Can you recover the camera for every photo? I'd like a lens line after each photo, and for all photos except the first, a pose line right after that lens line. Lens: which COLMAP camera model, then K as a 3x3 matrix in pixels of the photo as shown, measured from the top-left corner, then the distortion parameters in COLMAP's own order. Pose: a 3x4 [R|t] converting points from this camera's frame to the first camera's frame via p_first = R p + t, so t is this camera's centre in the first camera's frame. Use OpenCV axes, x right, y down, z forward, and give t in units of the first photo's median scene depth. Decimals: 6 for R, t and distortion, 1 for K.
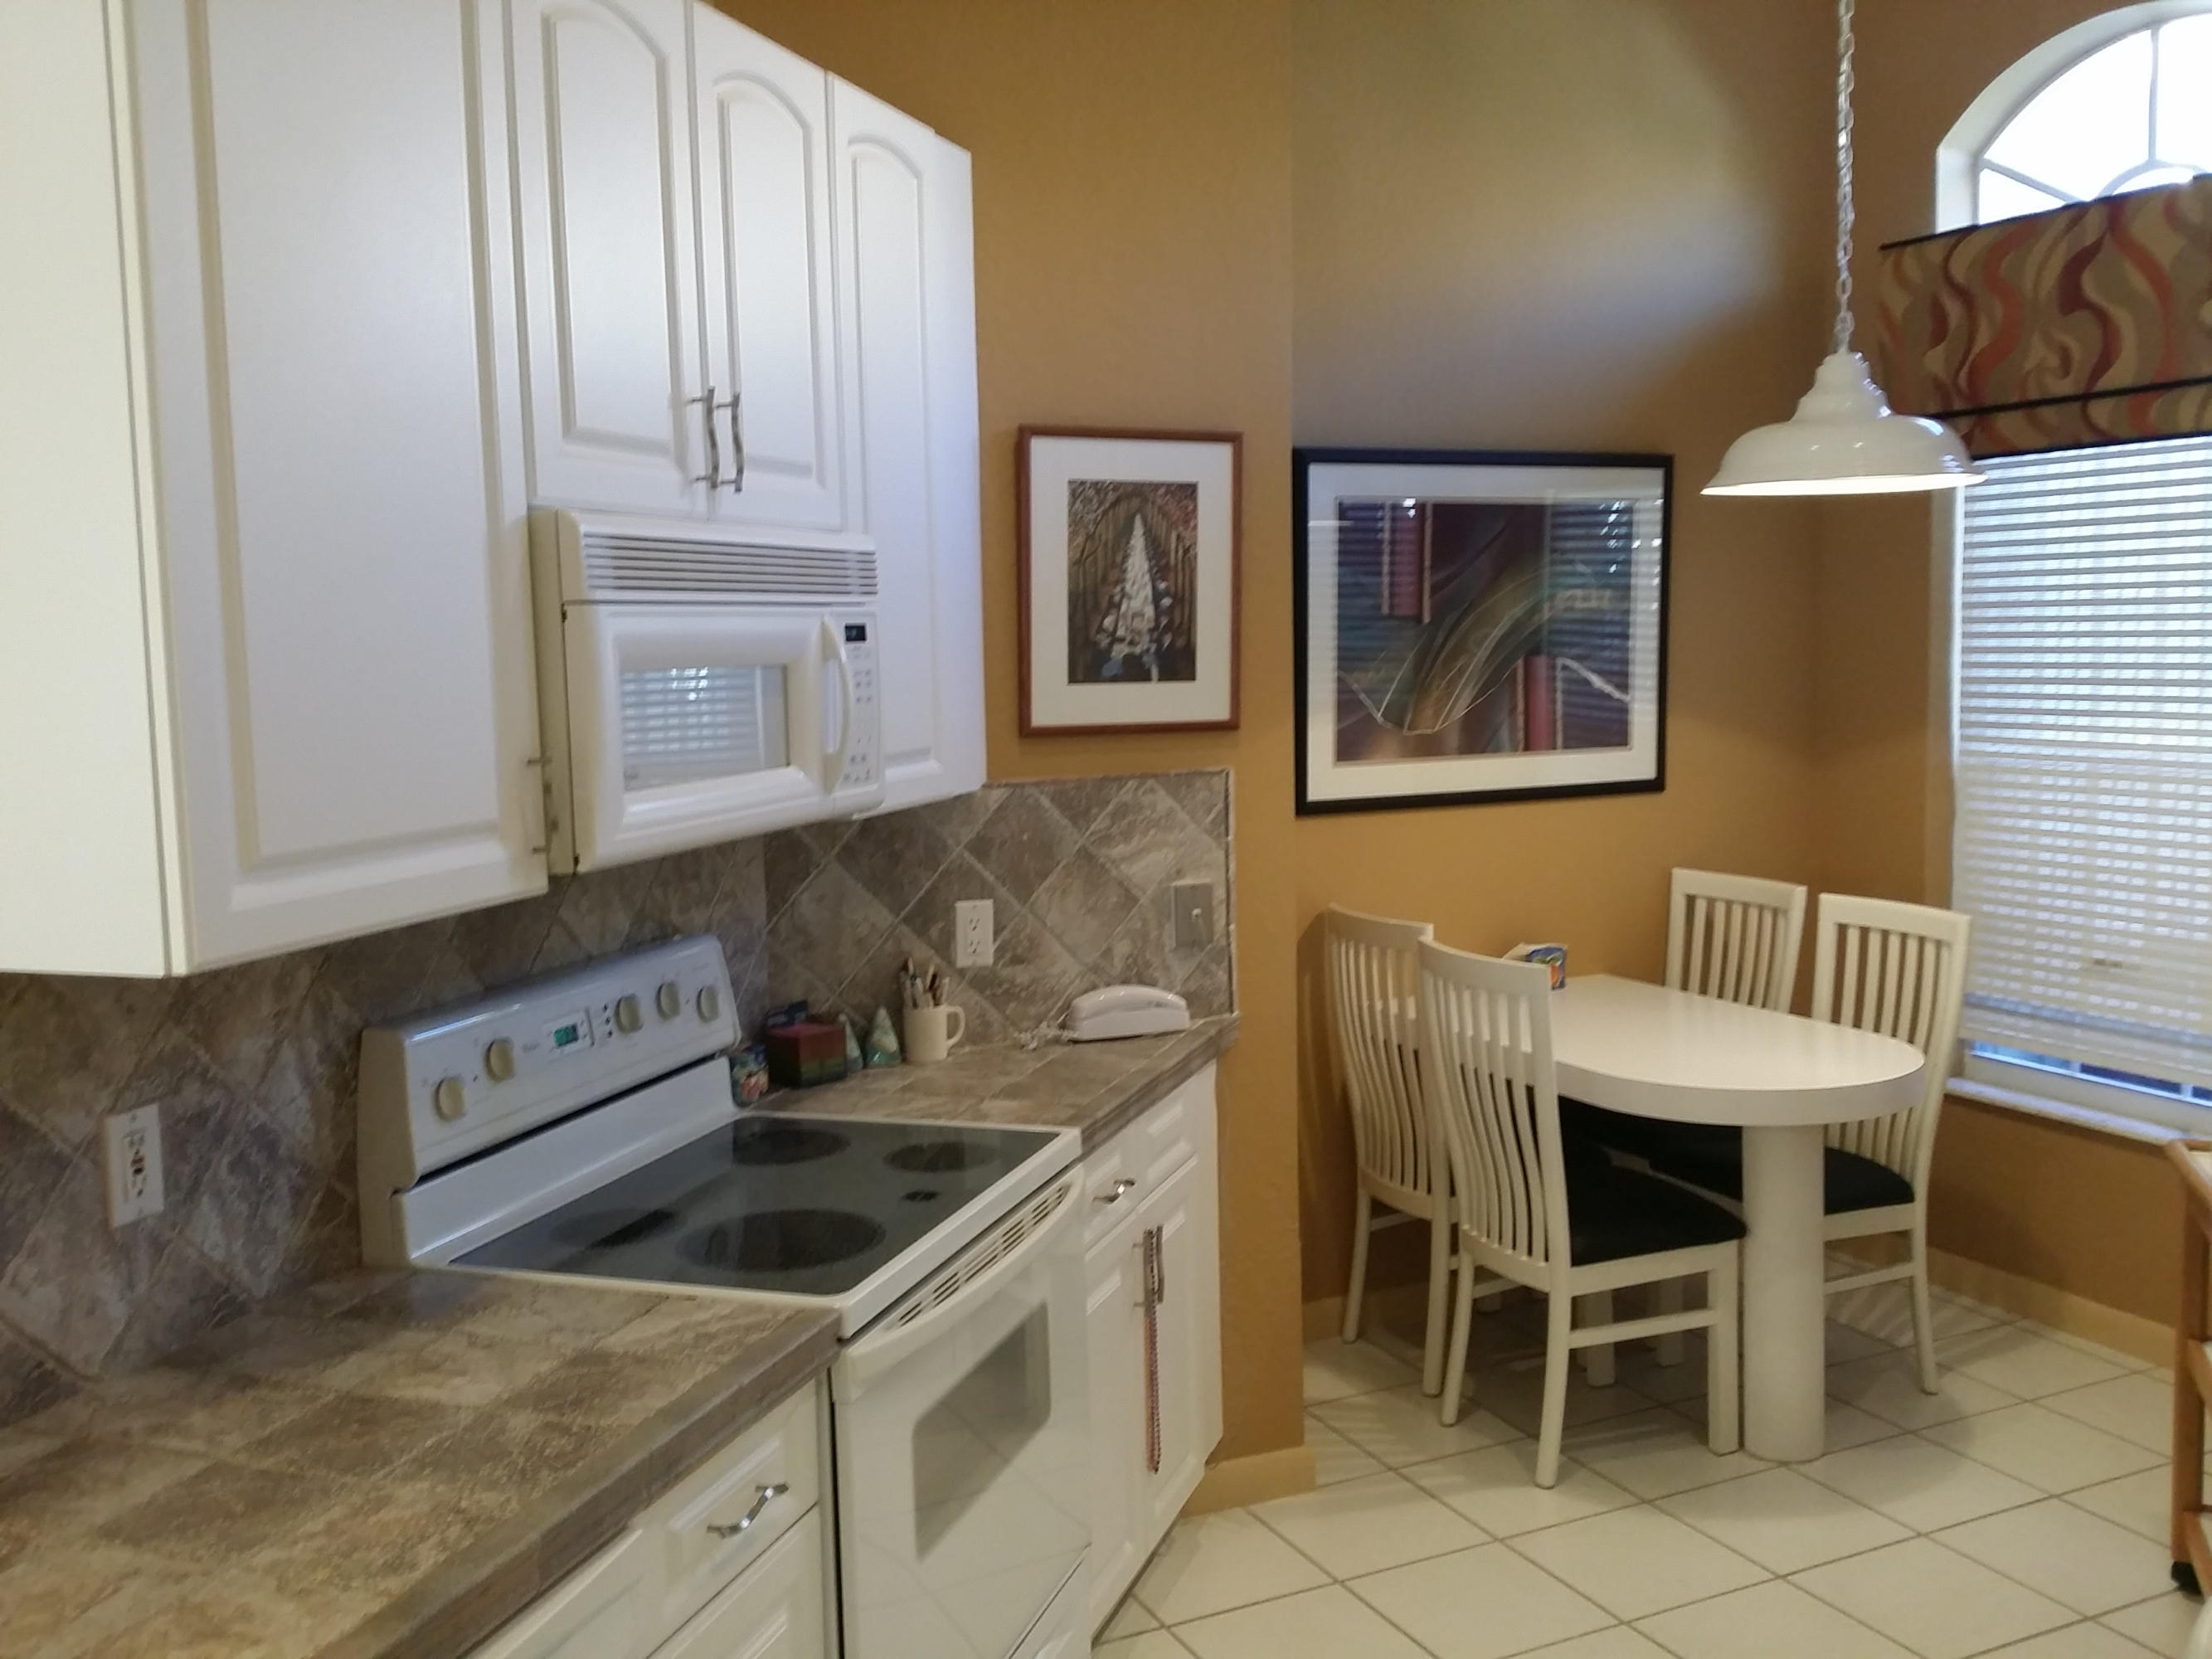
lens RADIAL K [[2034.4, 0, 1106.0], [0, 2034.4, 829.5], [0, 0, 1]] dist [-0.002070, 0.008298]
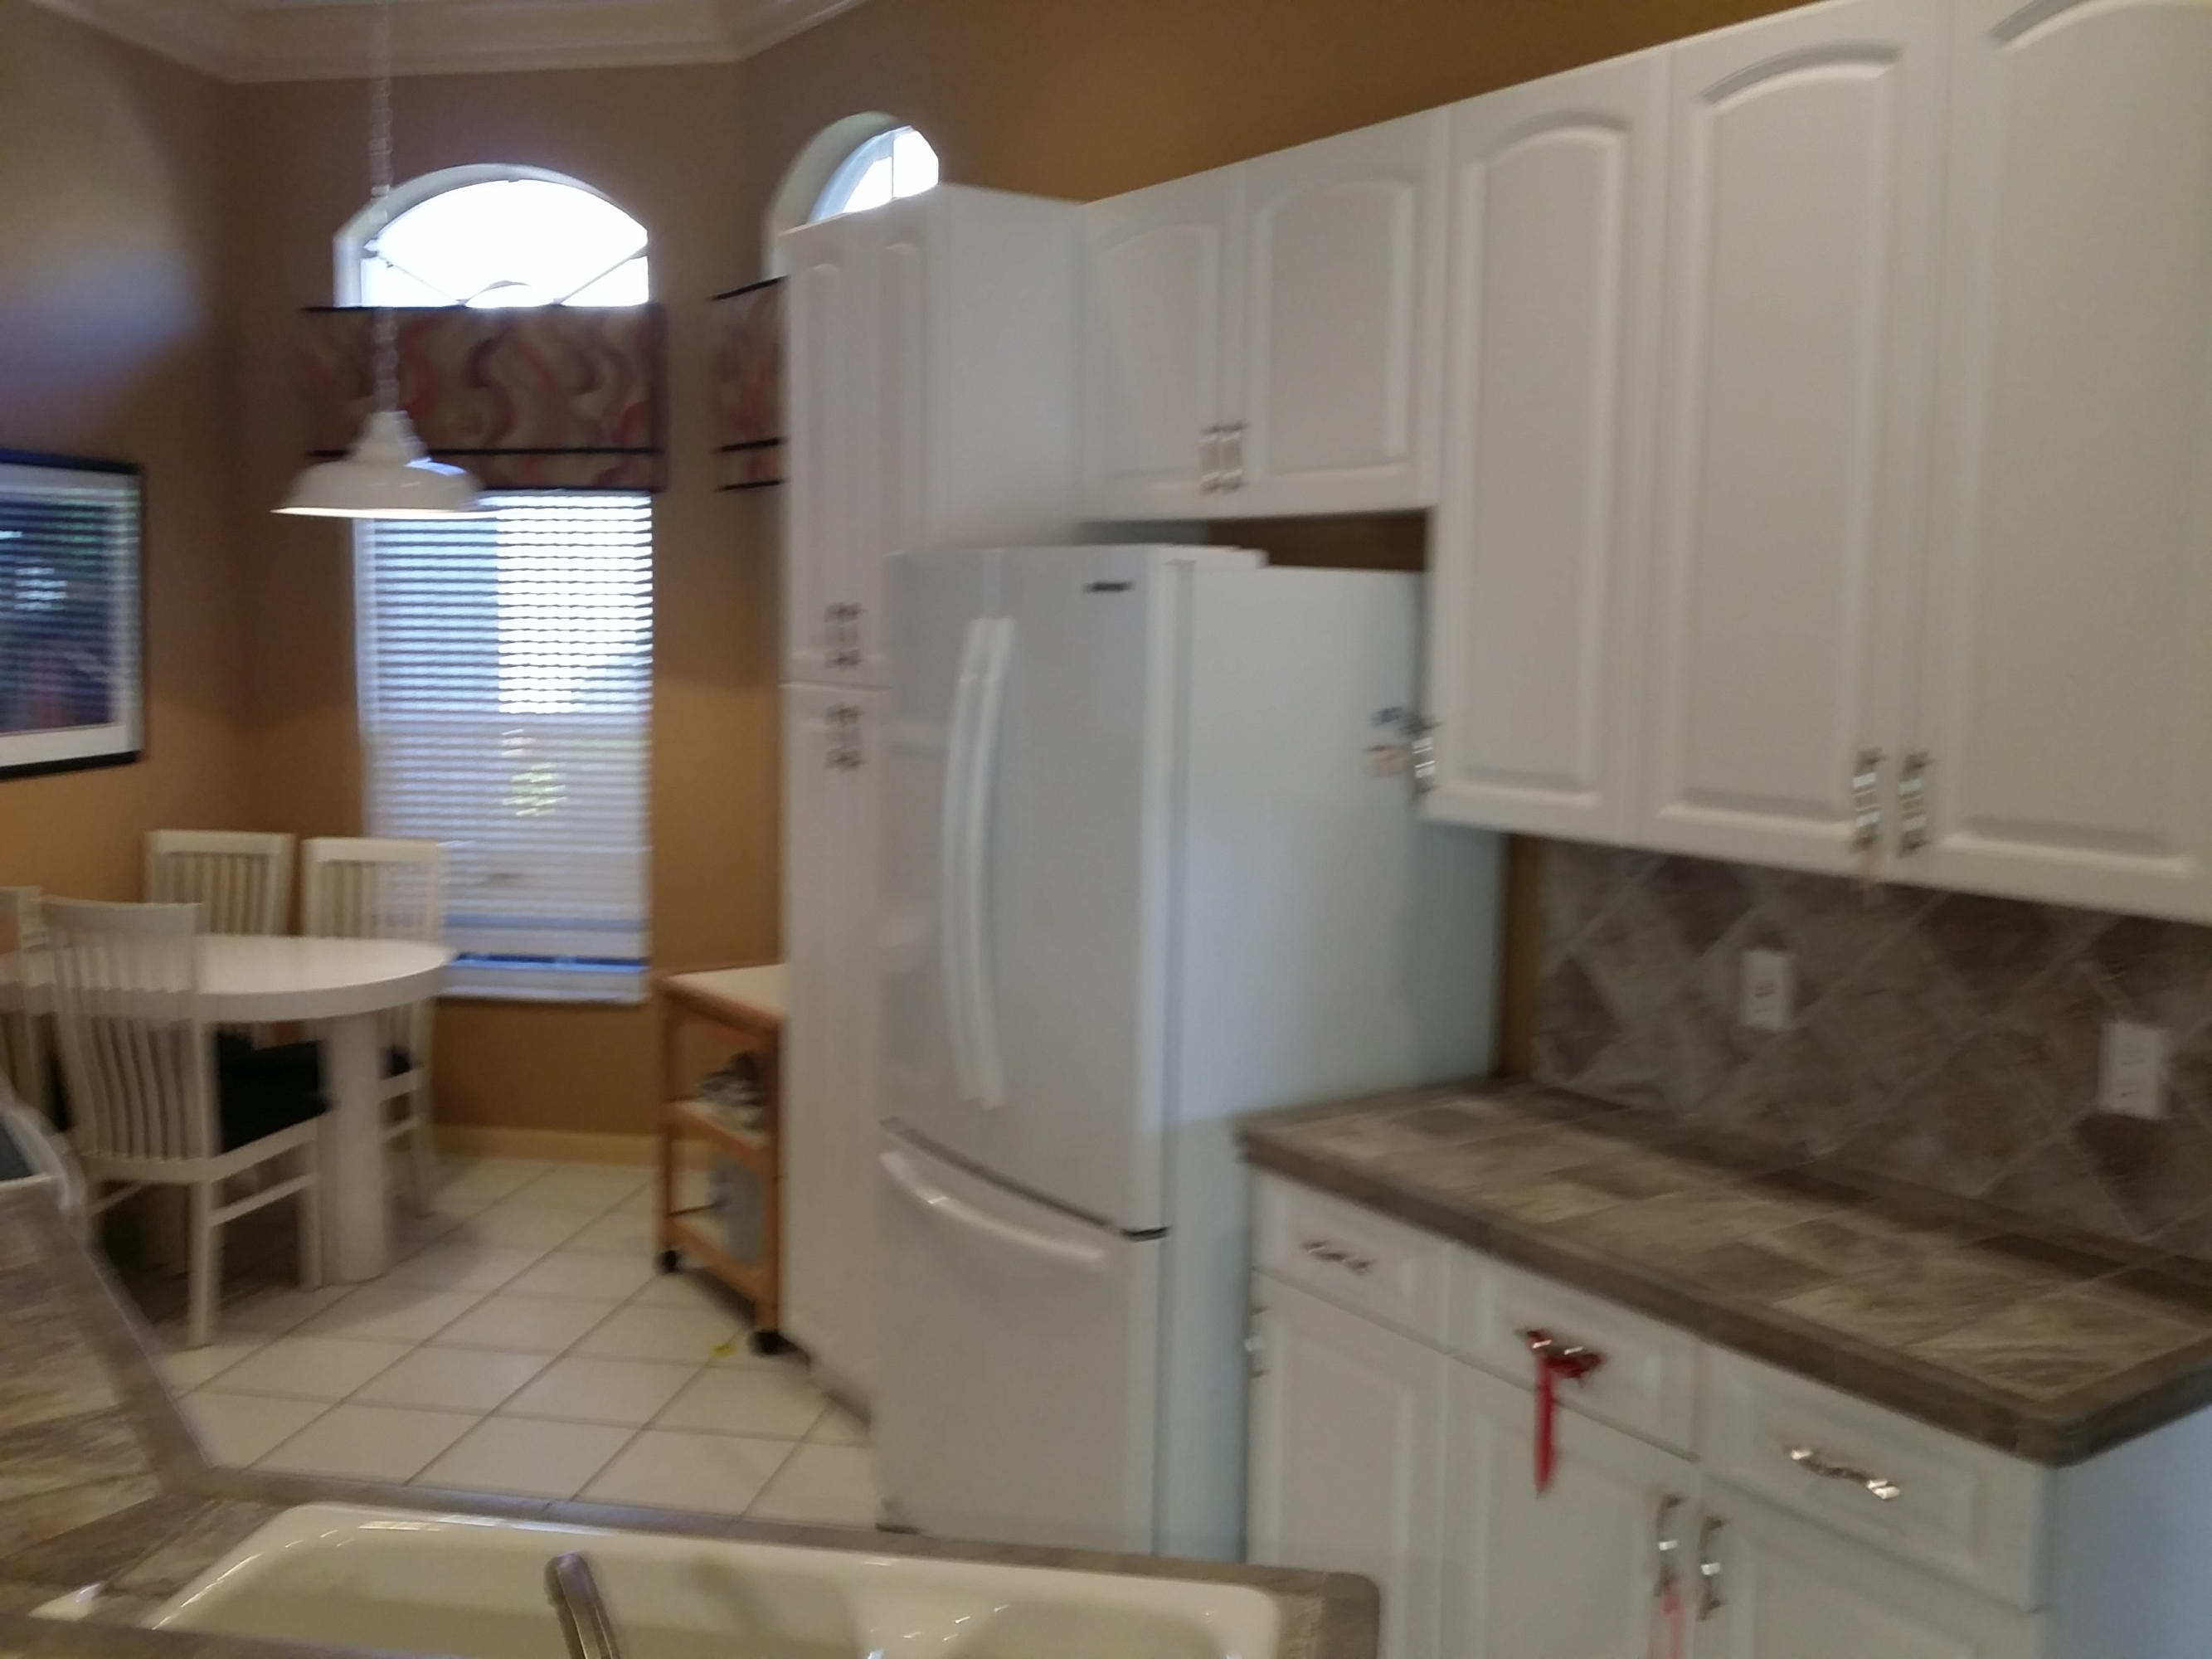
lens RADIAL K [[1953.0, 0, 1141.4], [0, 1953.0, 832.5], [0, 0, 1]] dist [-0.003032, -0.004759]
pose [[0.585593, -0.073873, 0.807232, -0.341813], [0.065836, 0.996883, 0.043469, 0.011498], [-0.807927, 0.027689, 0.588631, -0.107981]]
